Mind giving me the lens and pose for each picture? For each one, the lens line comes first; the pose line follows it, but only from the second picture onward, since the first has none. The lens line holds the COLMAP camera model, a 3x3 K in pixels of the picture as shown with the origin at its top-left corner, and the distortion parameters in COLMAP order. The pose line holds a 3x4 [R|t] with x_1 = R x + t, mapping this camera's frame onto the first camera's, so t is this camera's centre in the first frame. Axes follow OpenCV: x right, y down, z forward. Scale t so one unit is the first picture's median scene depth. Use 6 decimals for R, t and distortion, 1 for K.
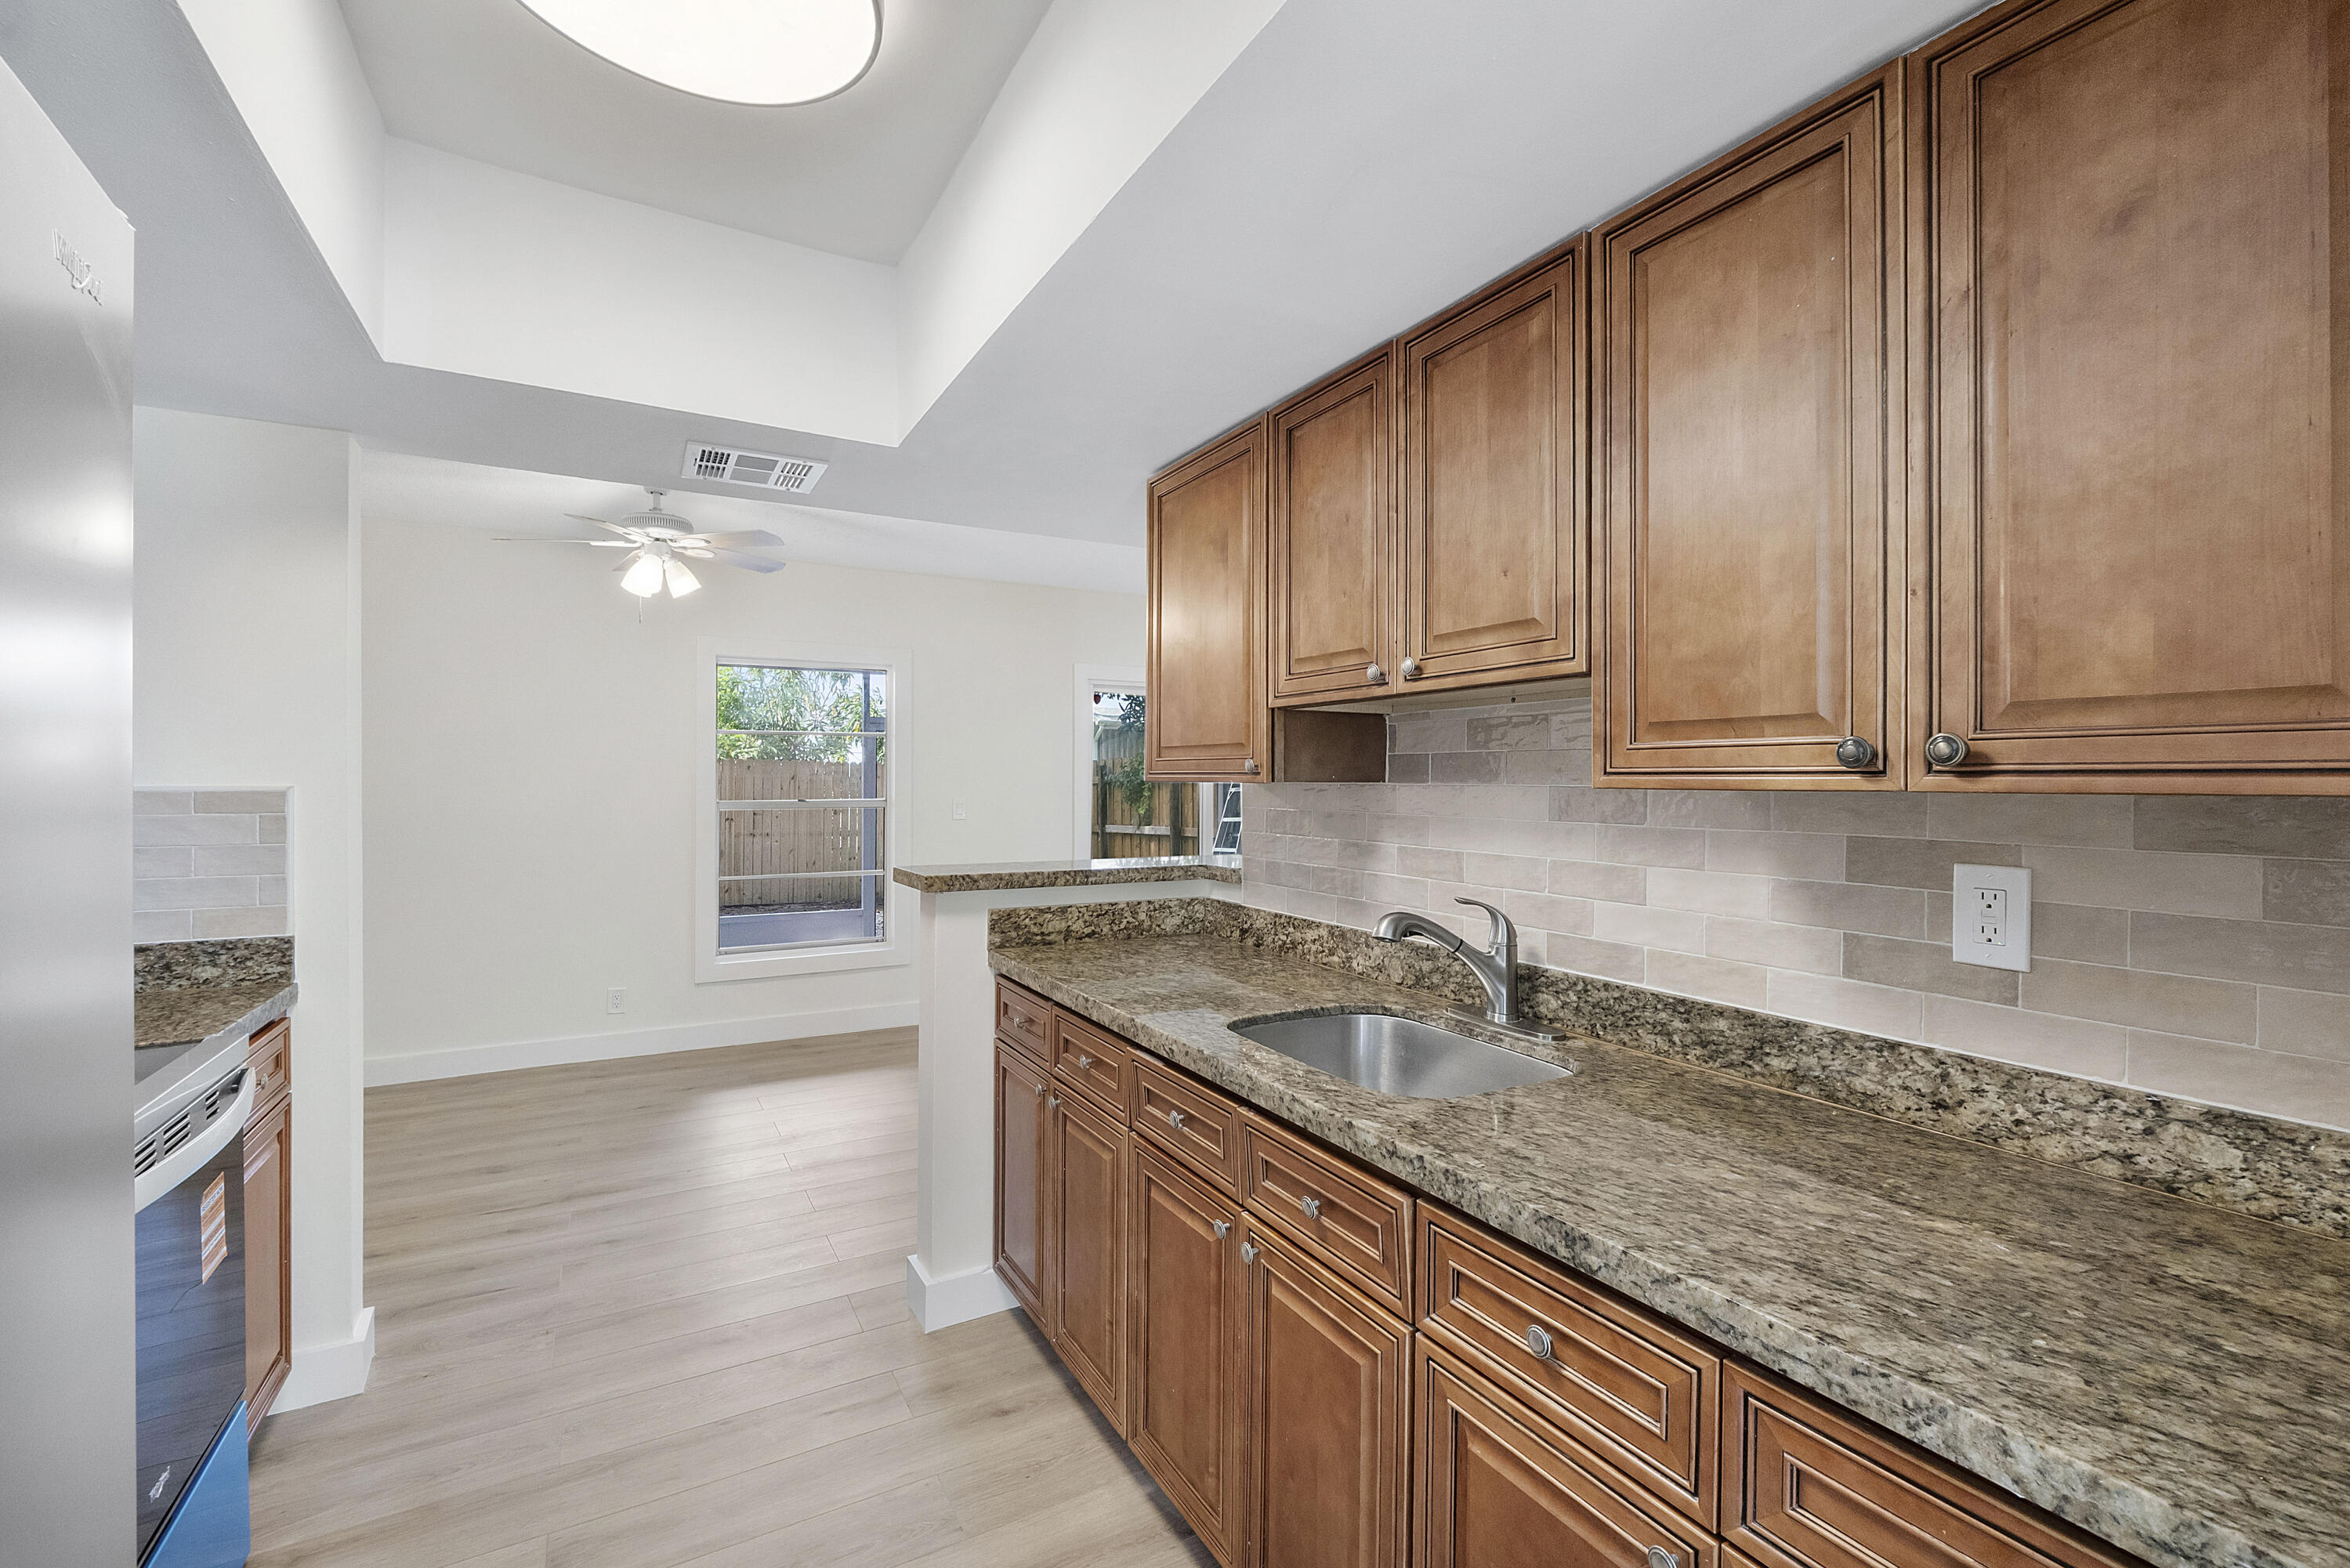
lens RADIAL K [[1000.2, 0, 1176.7], [0, 1000.2, 779.4], [0, 0, 1]] dist [-0.003594, -0.000026]
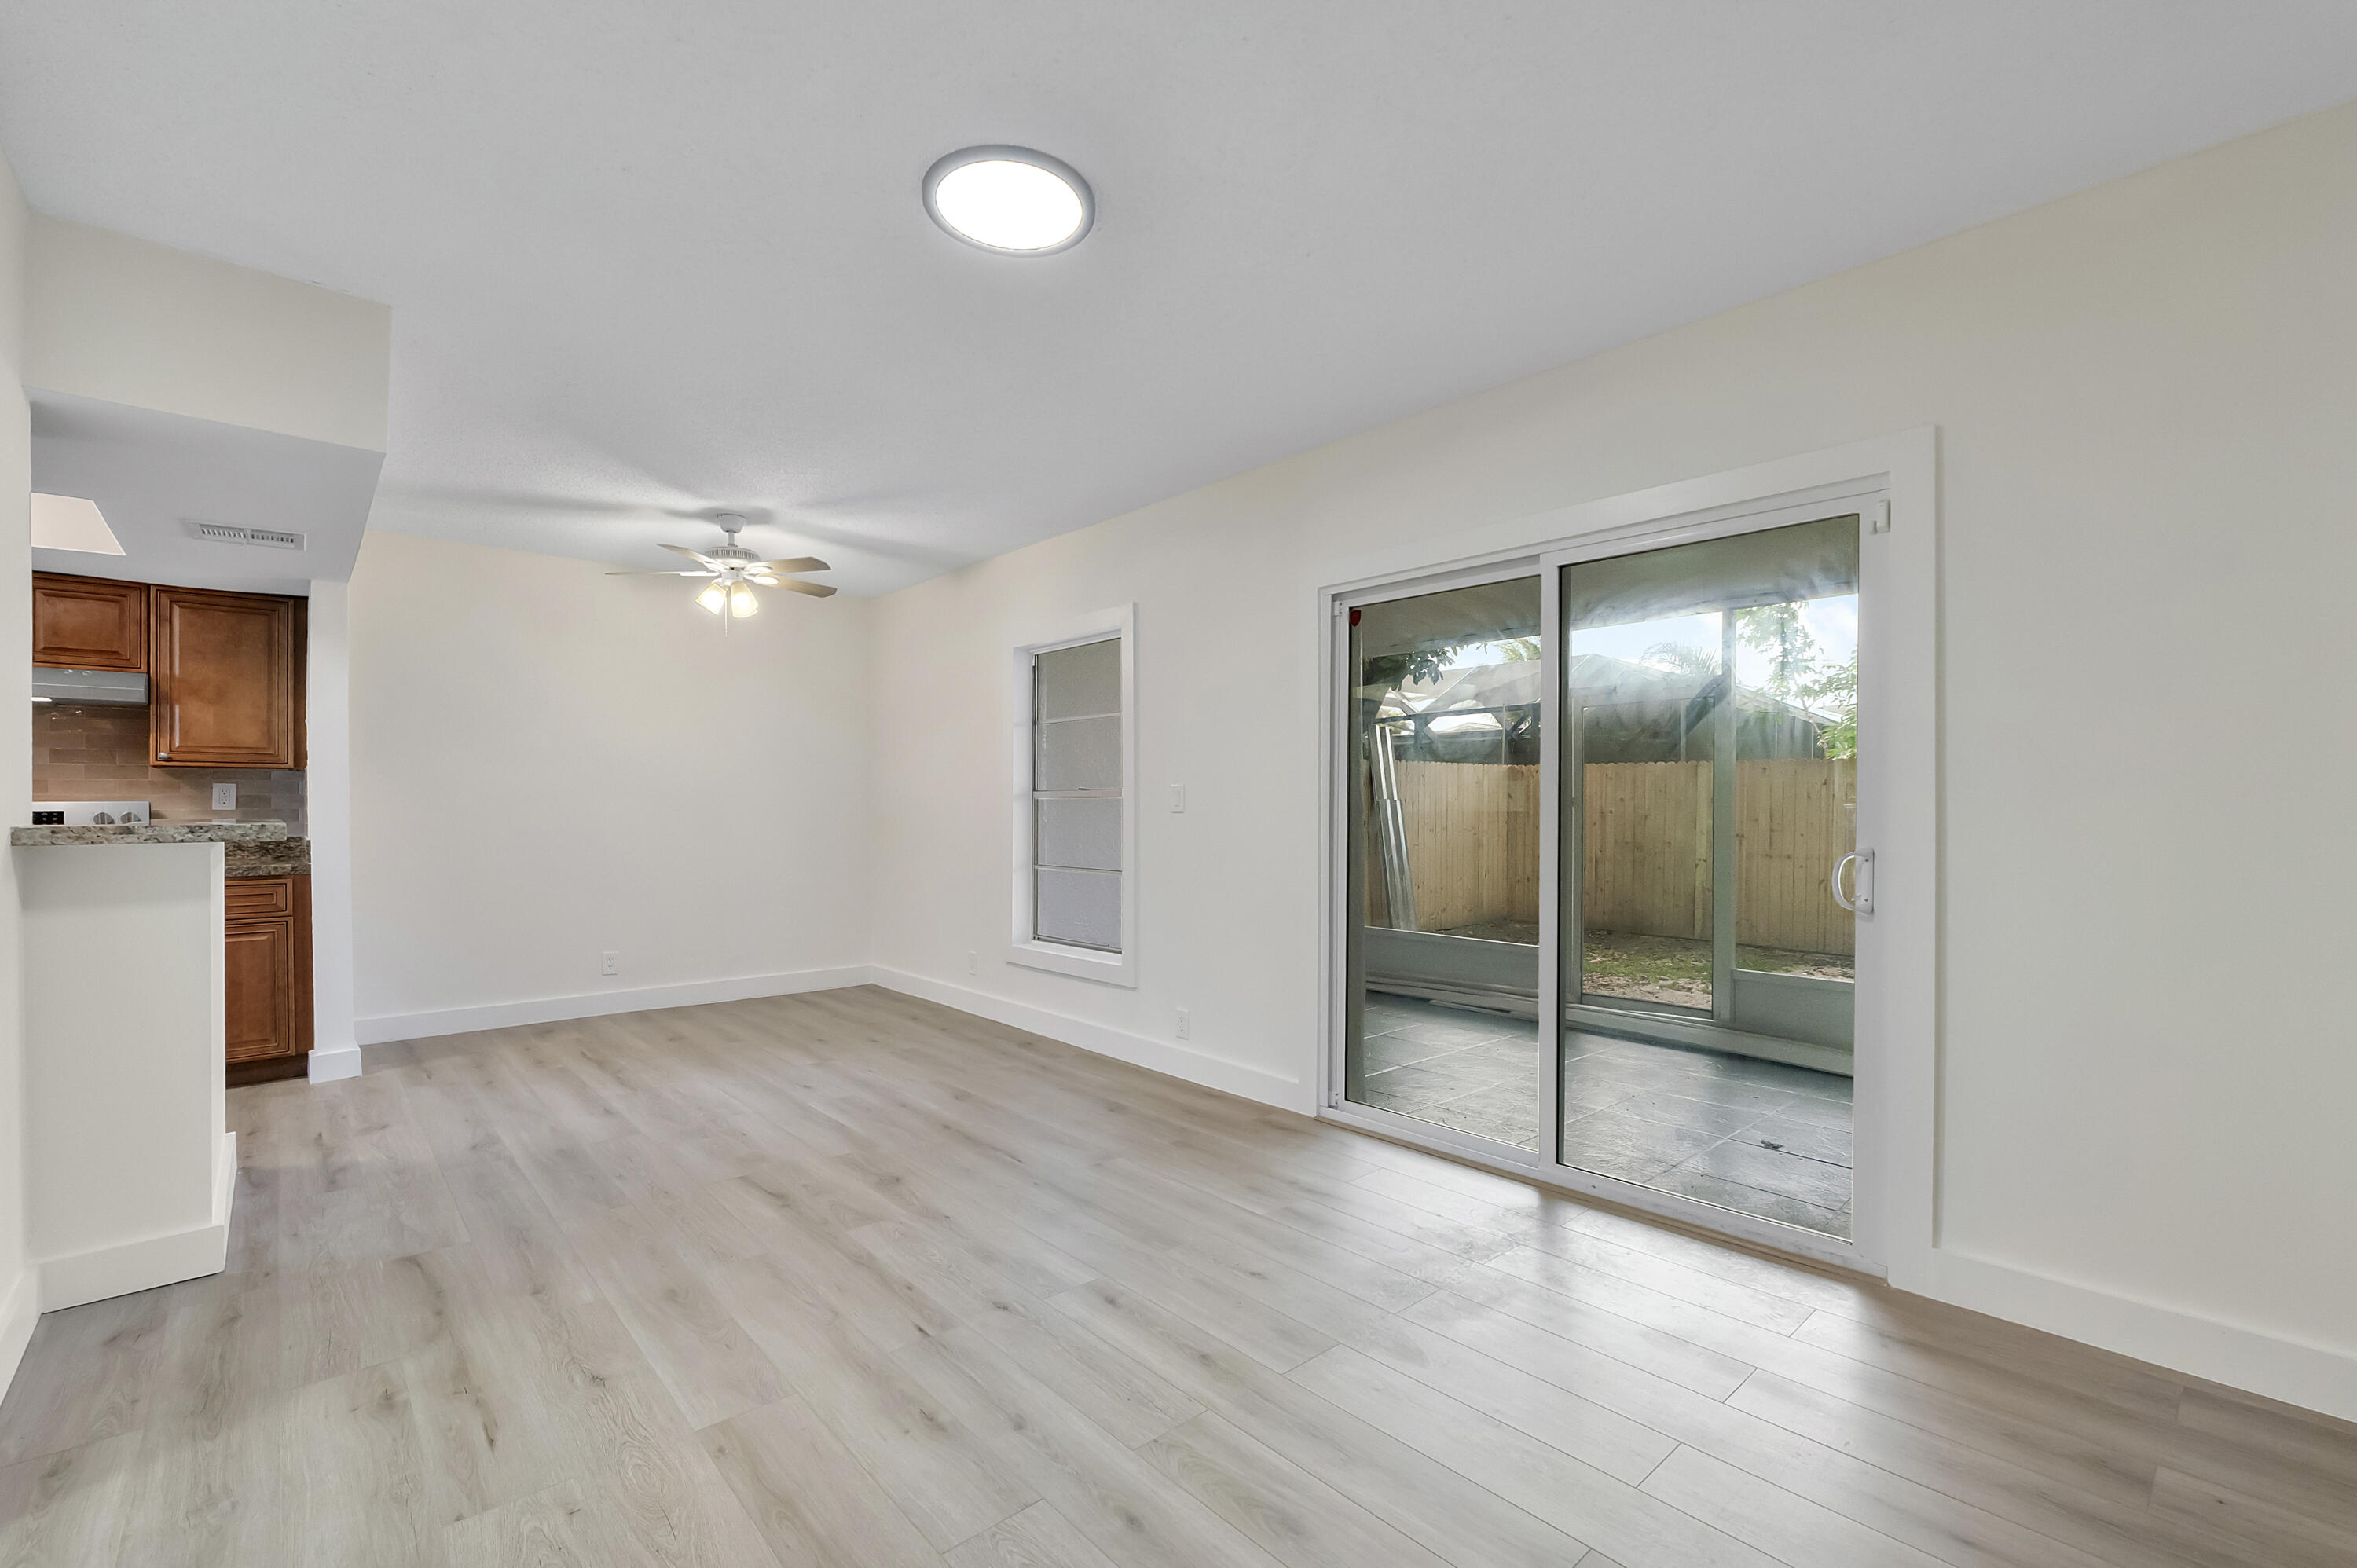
lens RADIAL K [[1004.5, 0, 1182.8], [0, 1004.5, 799.8], [0, 0, 1]] dist [-0.004031, -0.000728]
pose [[0.215162, -0.005101, -0.976565, 1.975350], [0.003081, 0.999985, -0.004544, 0.124879], [0.976574, -0.002031, 0.215174, 3.118137]]
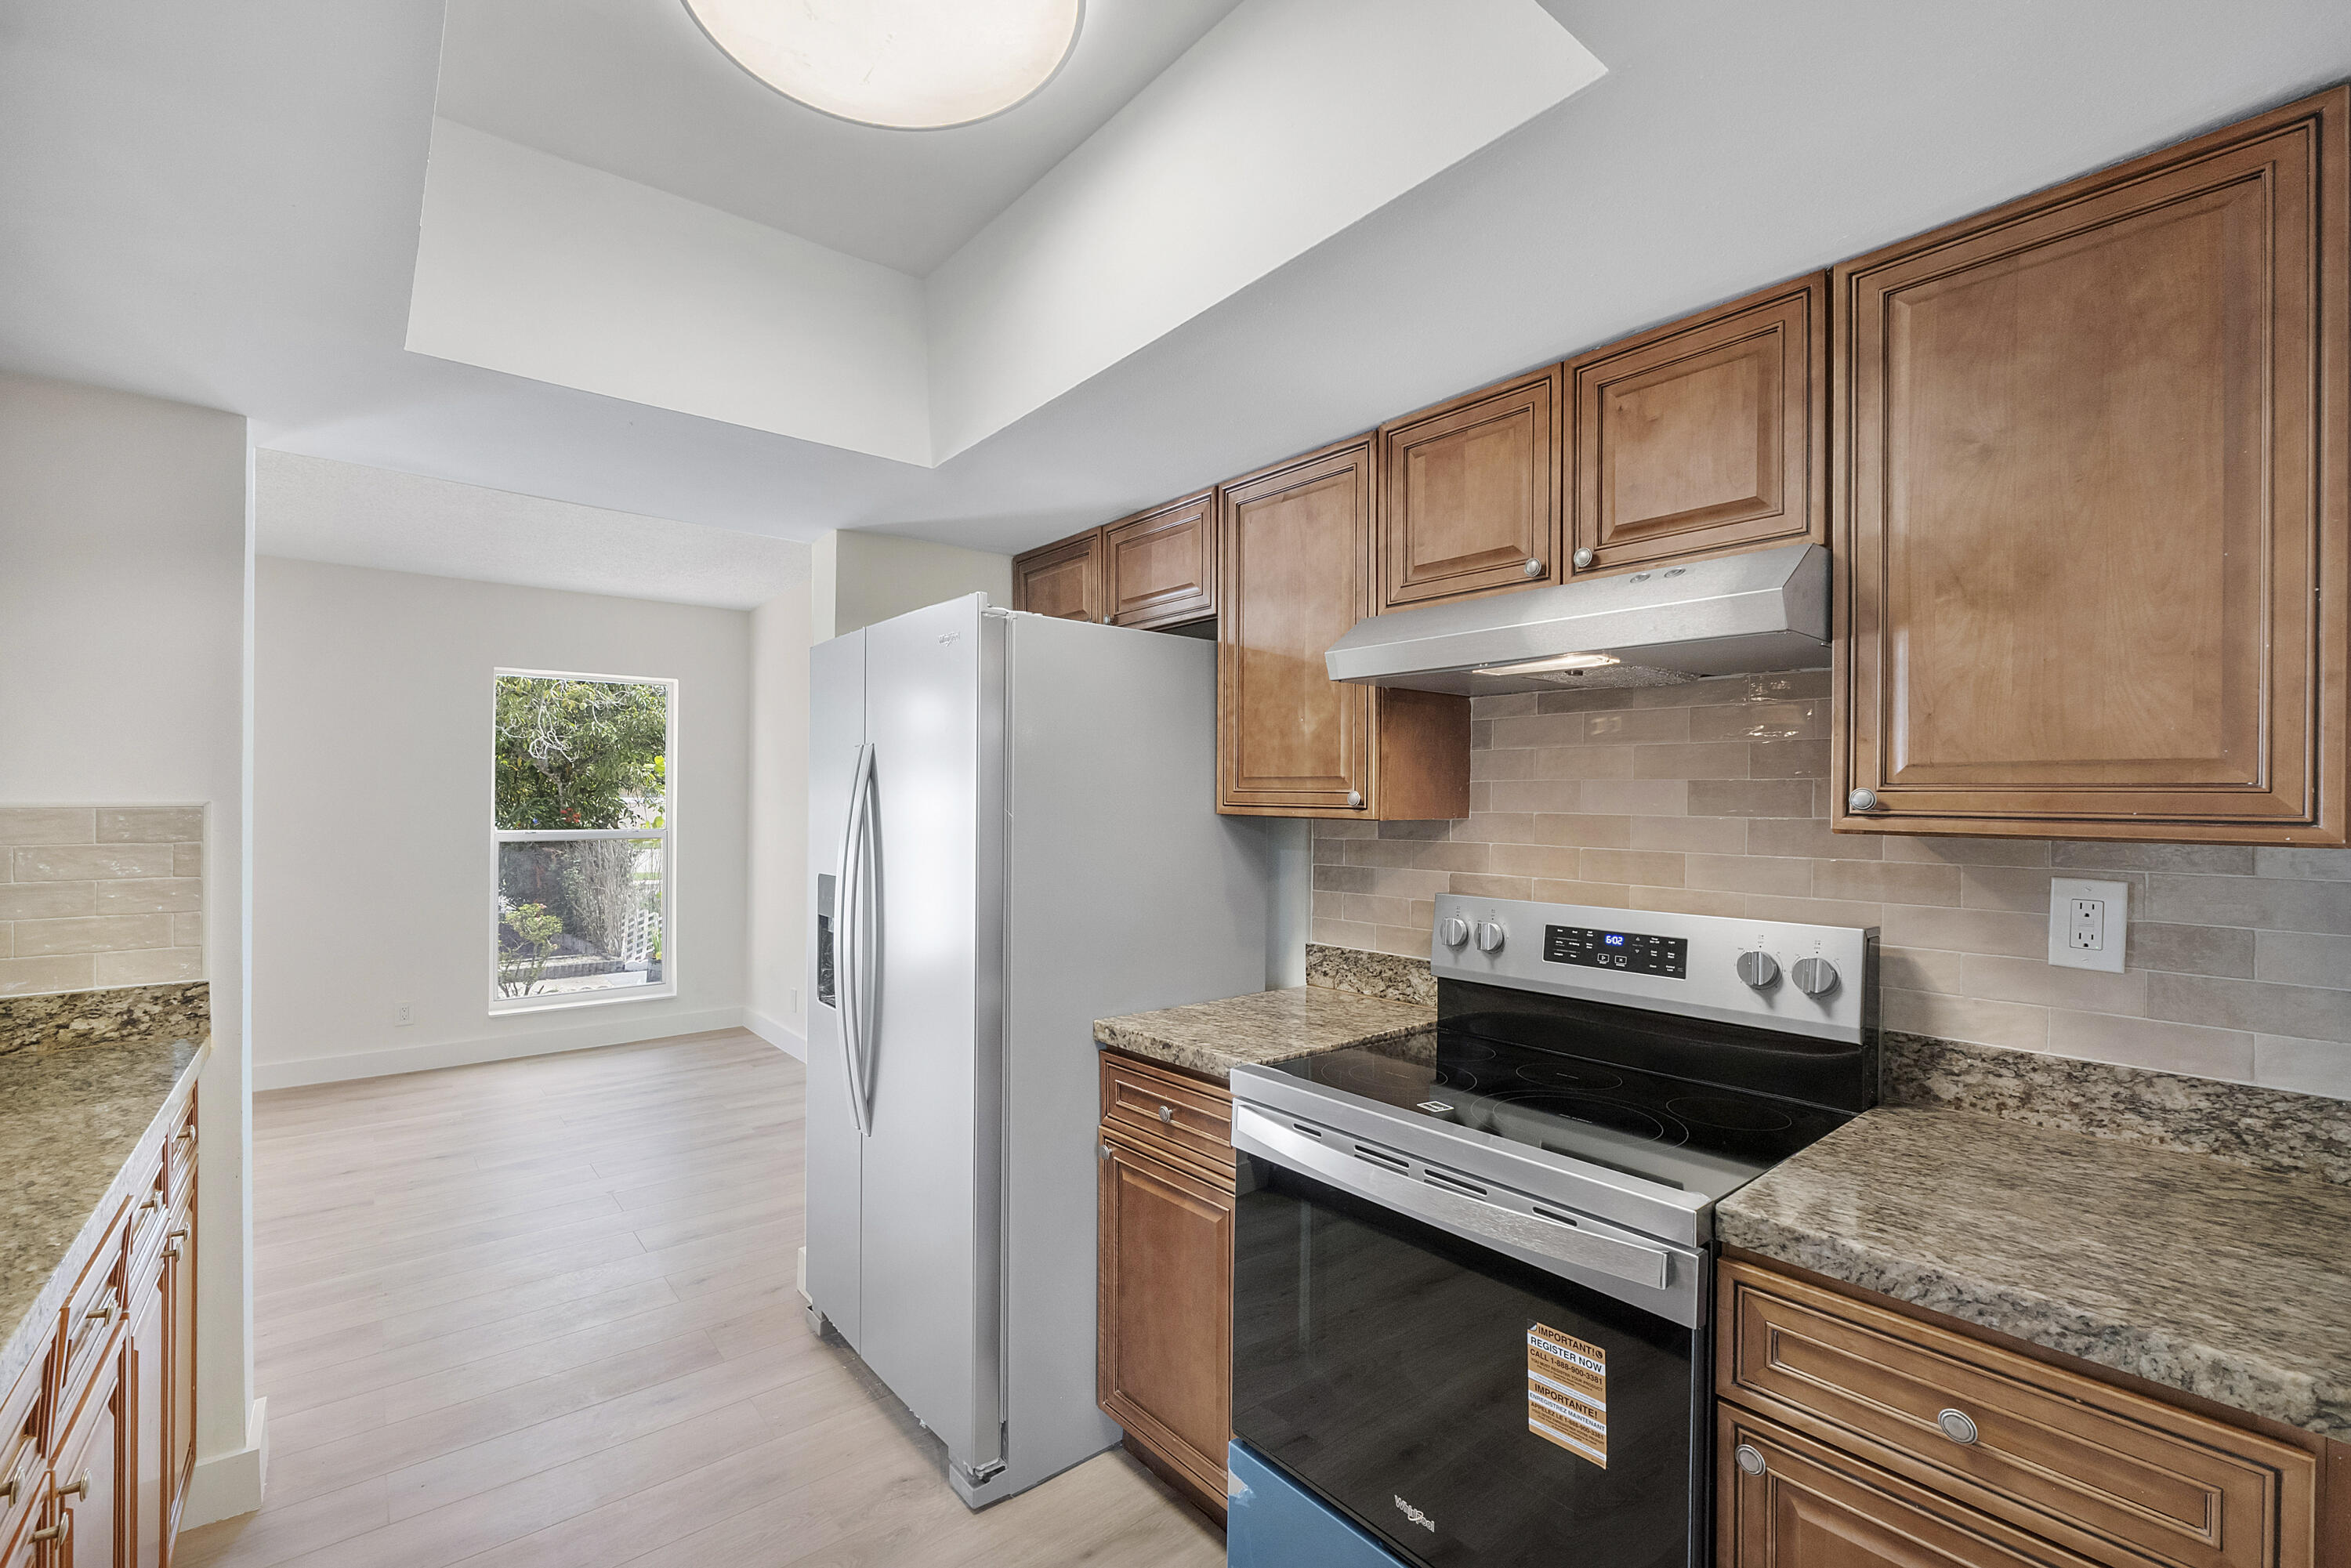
lens RADIAL K [[1001.9, 0, 1179.8], [0, 1001.9, 799.8], [0, 0, 1]] dist [-0.004031, -0.000728]
pose [[-0.984386, -0.006113, -0.175917, -0.534491], [-0.006434, 0.999979, 0.001255, -0.011762], [0.175906, 0.002367, -0.984404, 1.737994]]
